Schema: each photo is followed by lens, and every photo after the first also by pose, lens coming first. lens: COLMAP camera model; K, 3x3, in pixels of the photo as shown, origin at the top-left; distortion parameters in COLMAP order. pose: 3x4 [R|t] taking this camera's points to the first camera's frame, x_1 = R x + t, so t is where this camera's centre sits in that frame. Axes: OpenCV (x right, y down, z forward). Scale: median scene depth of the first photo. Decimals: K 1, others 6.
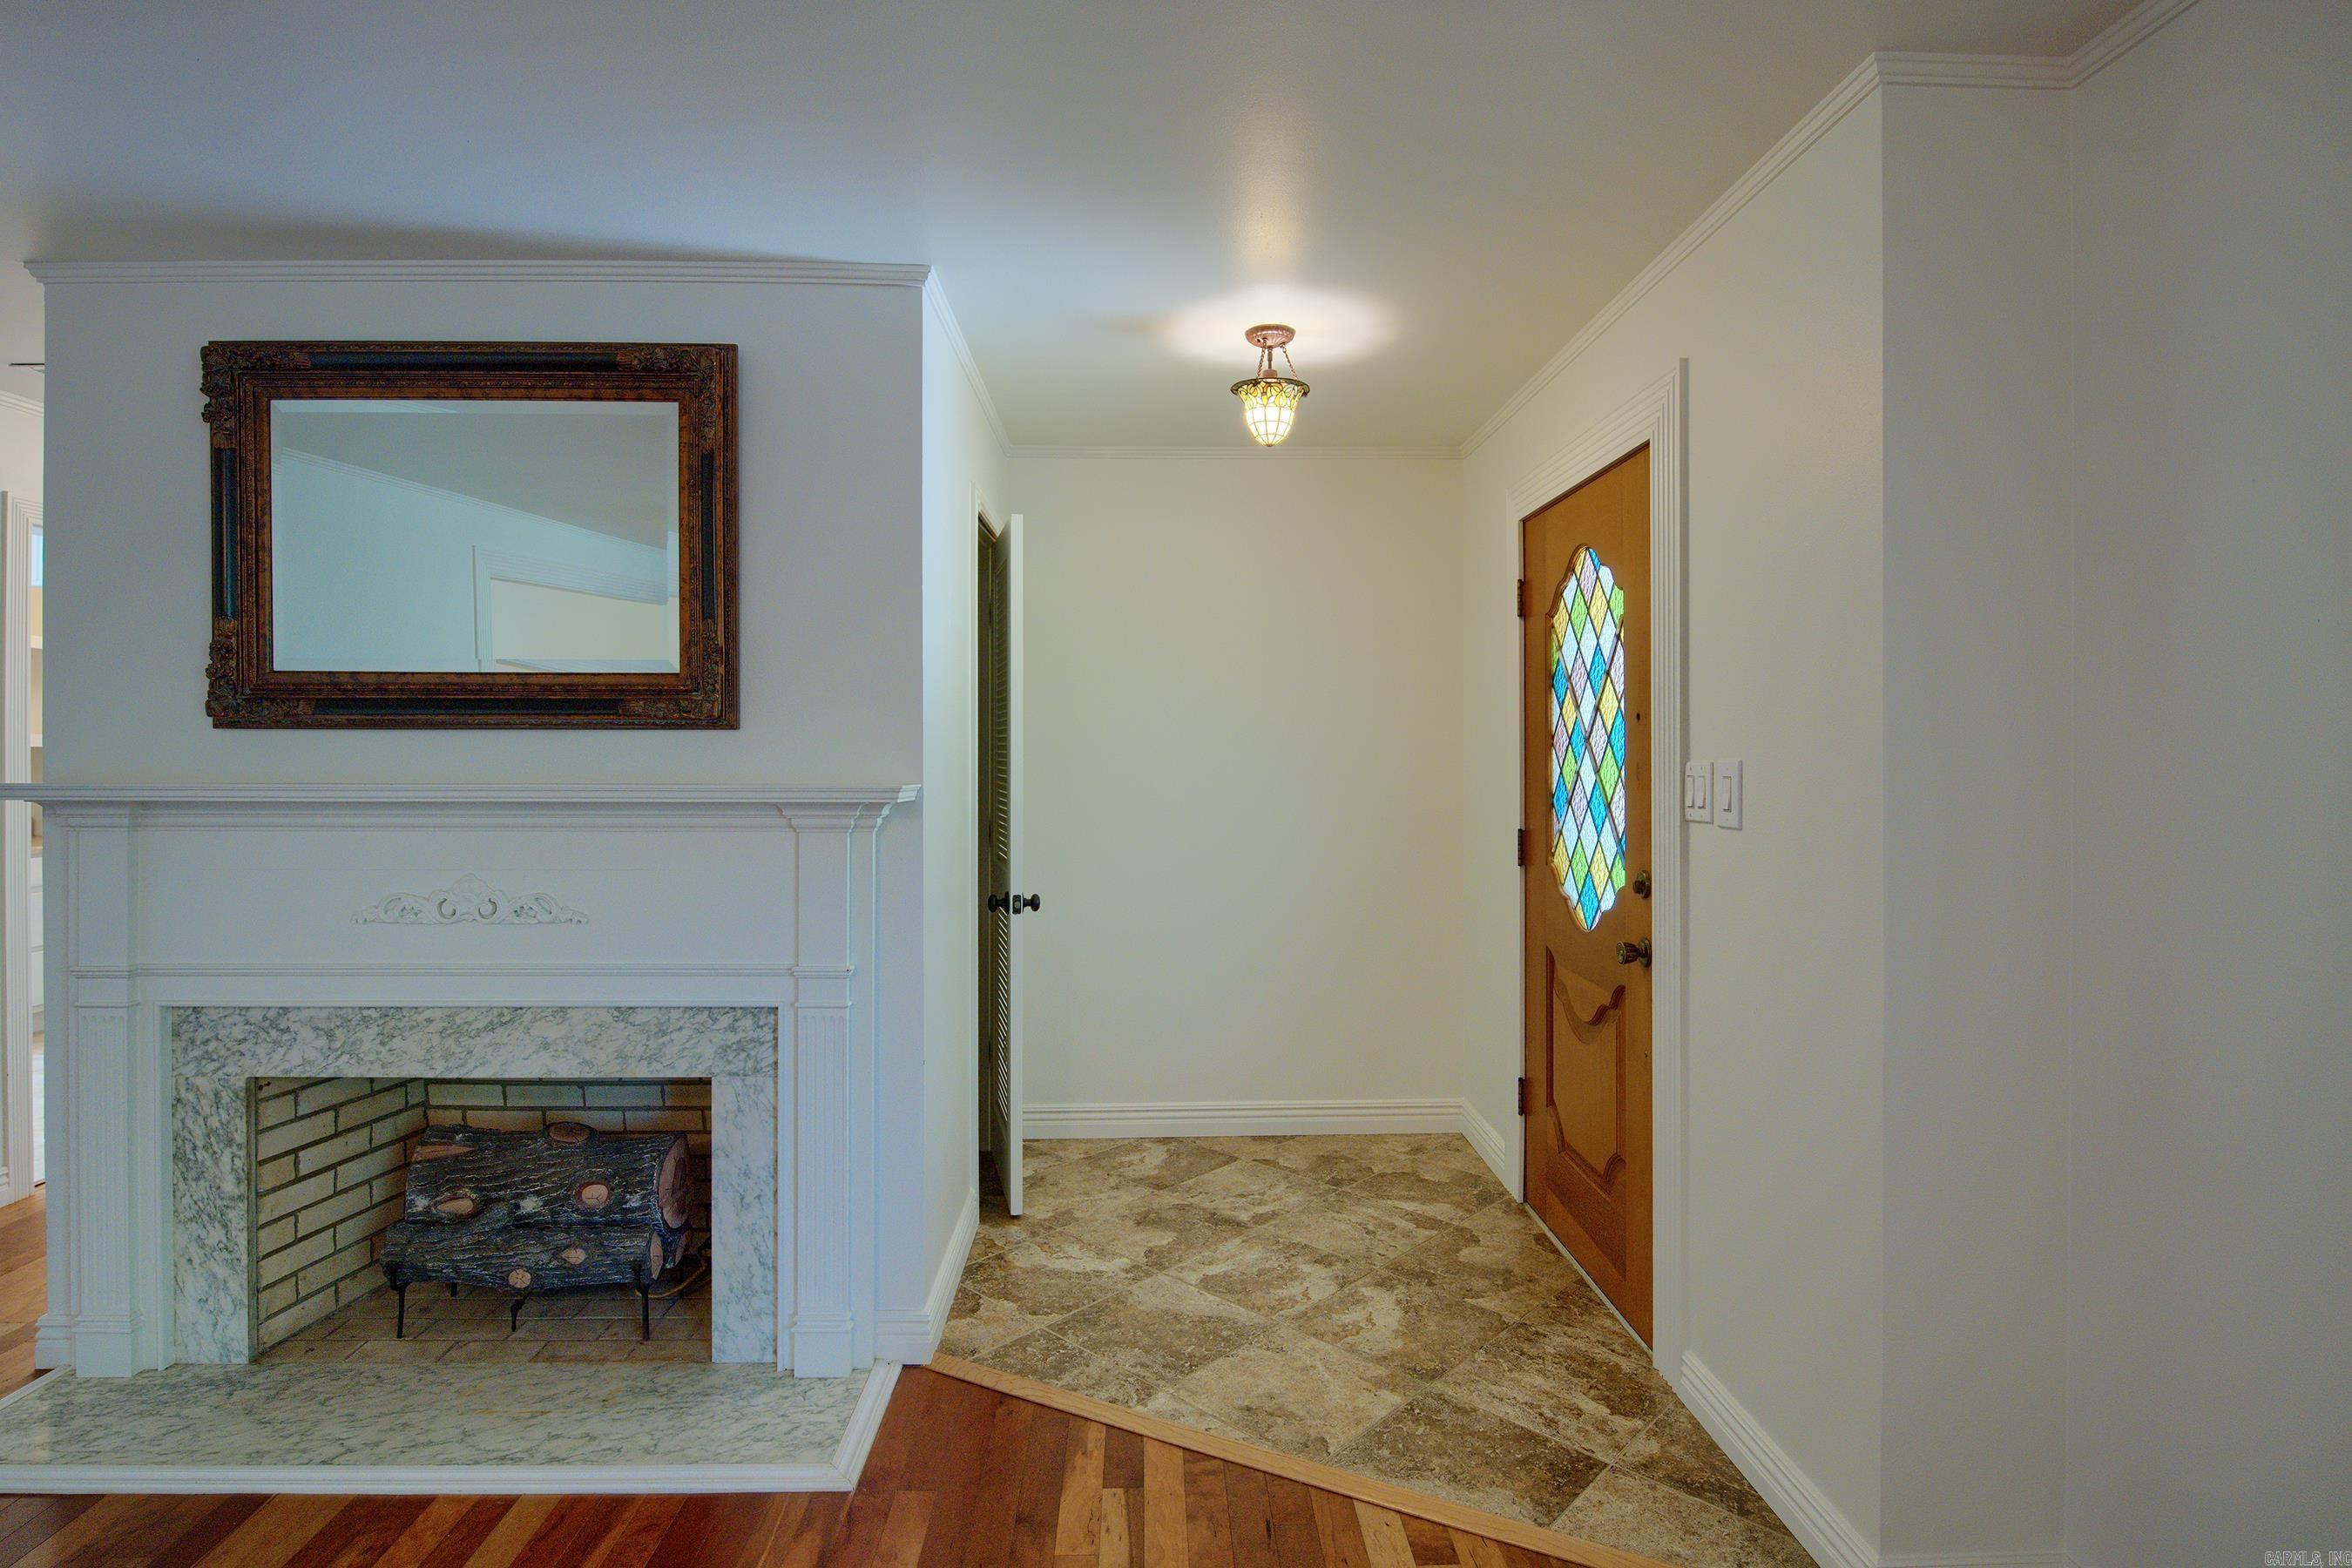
lens RADIAL K [[1178.5, 0, 1180.8], [0, 1178.5, 783.6], [0, 0, 1]] dist [-0.009100, -0.001831]
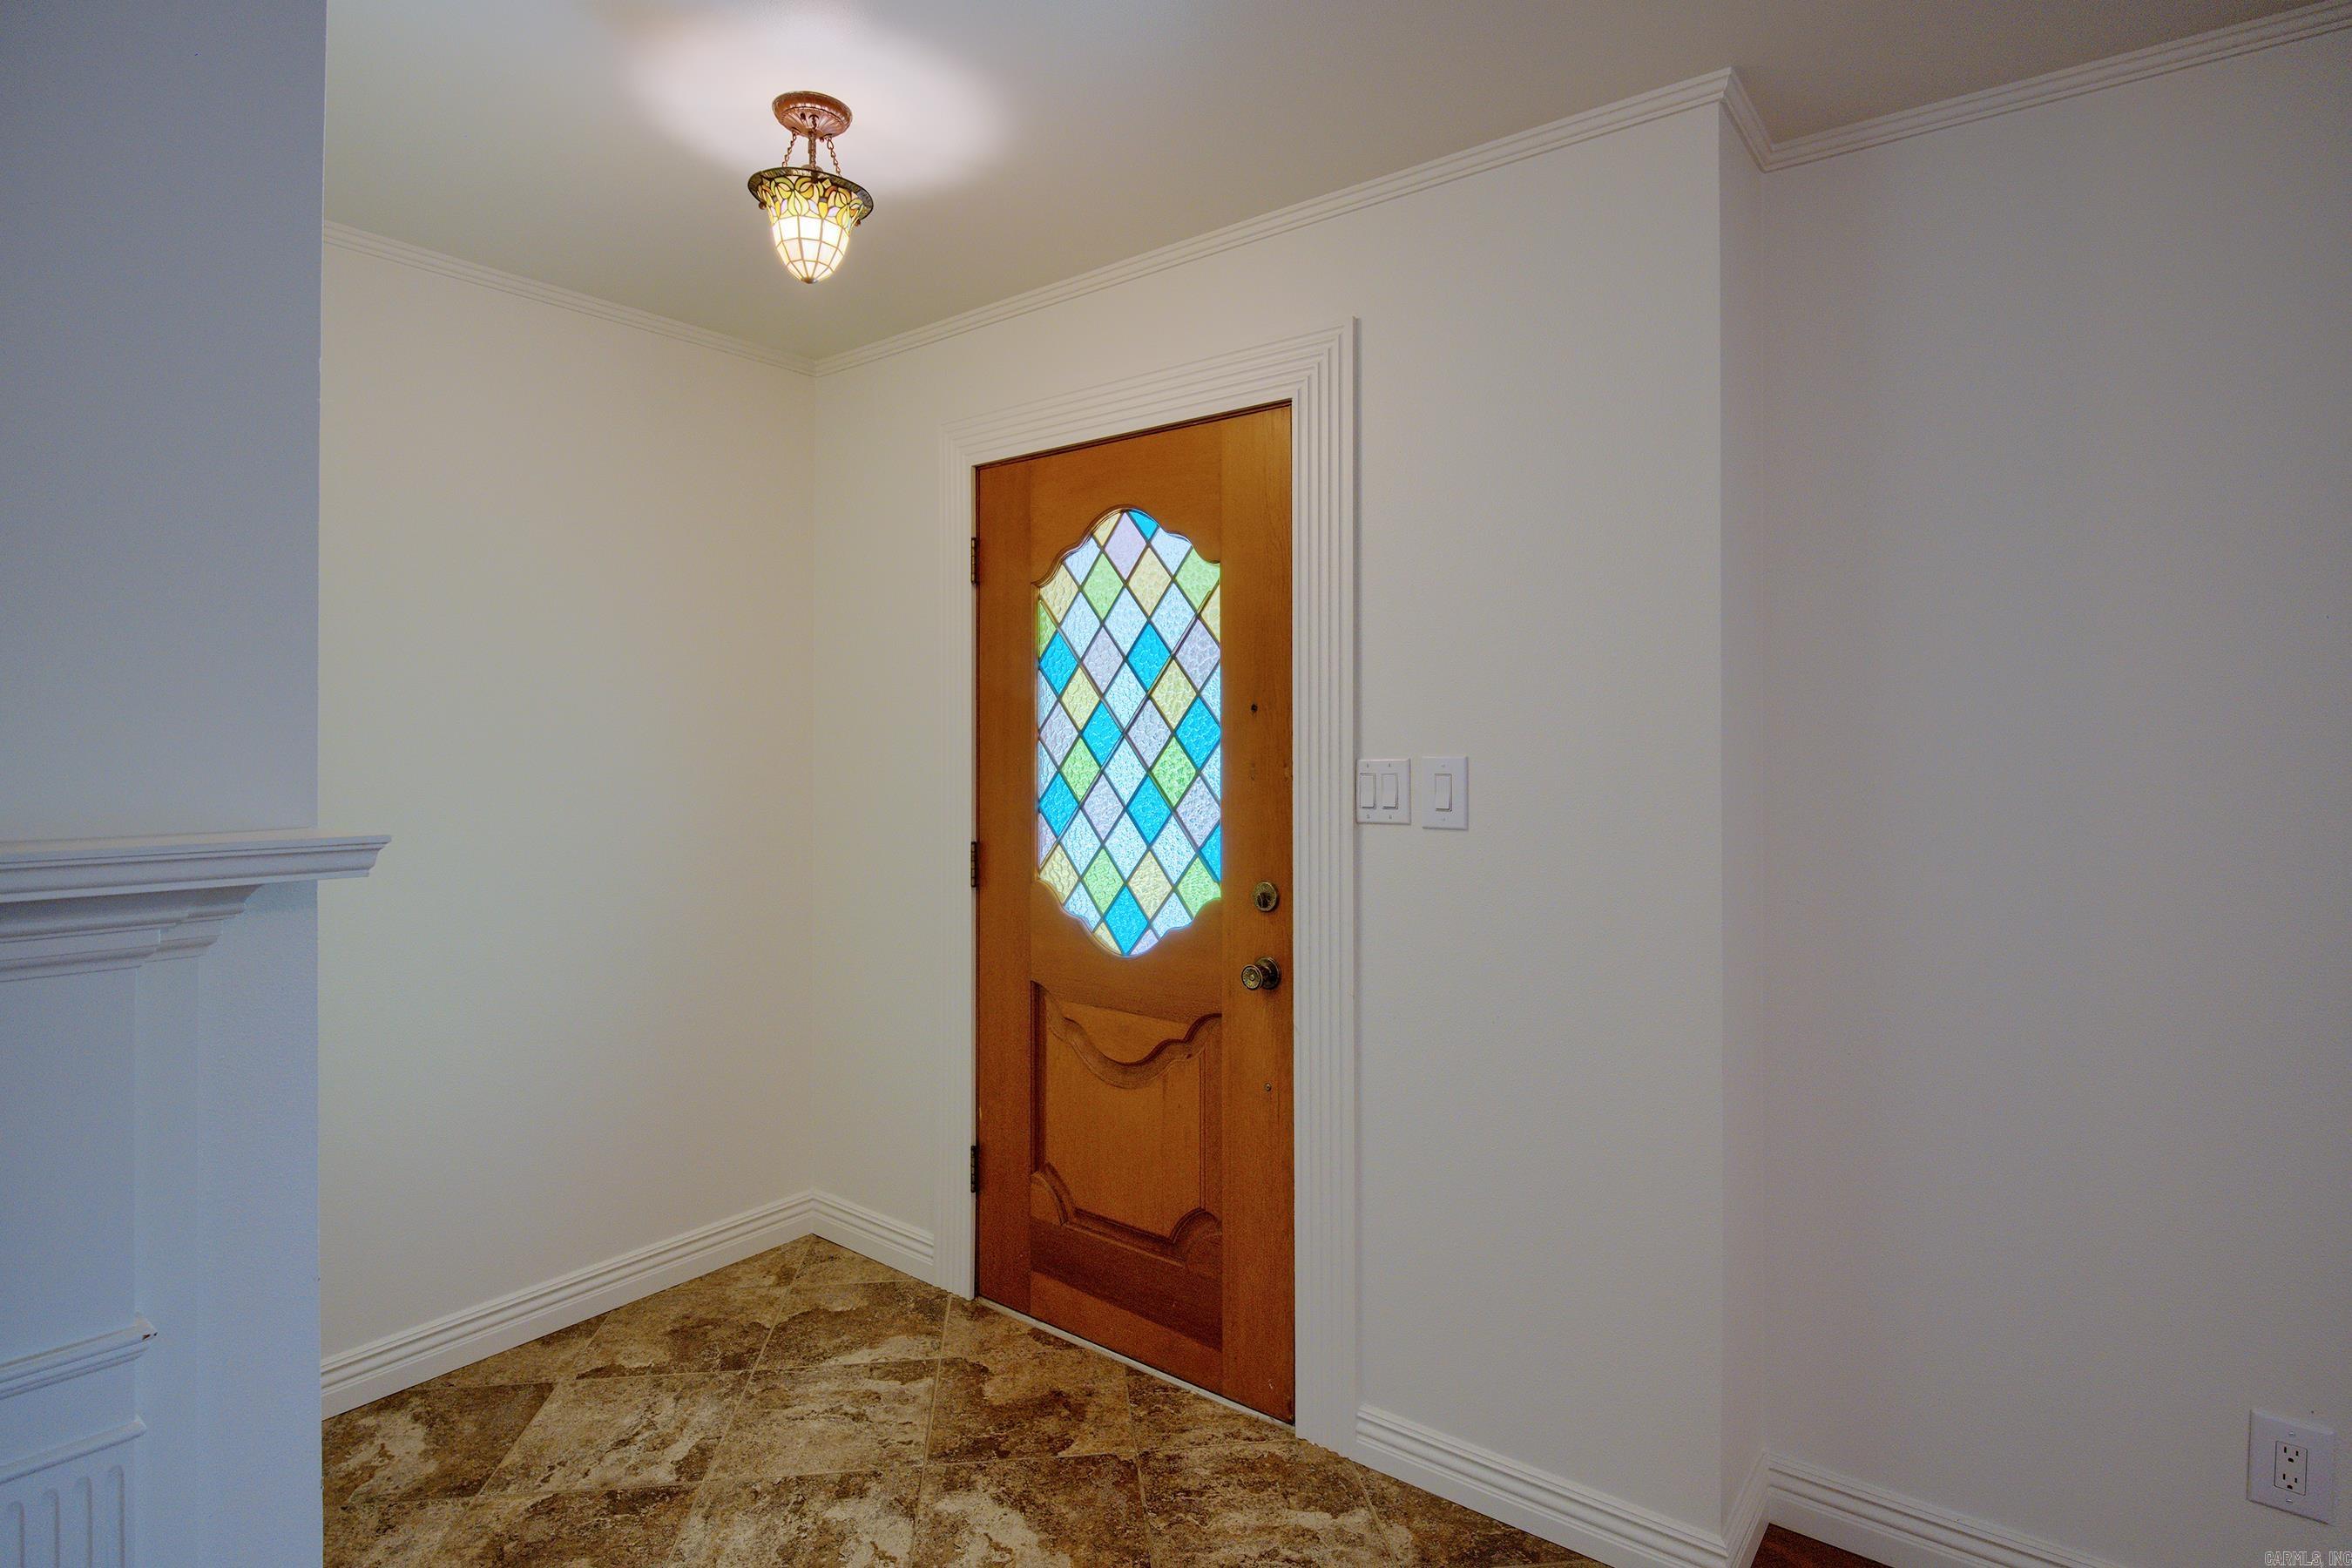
lens RADIAL K [[1178.5, 0, 1174.9], [0, 1178.5, 763.1], [0, 0, 1]] dist [-0.009100, -0.001831]
pose [[0.635000, -0.006283, 0.772487, -0.278139], [0.020974, 0.999739, -0.009110, -0.006863], [-0.772228, 0.021986, 0.634965, 0.403865]]
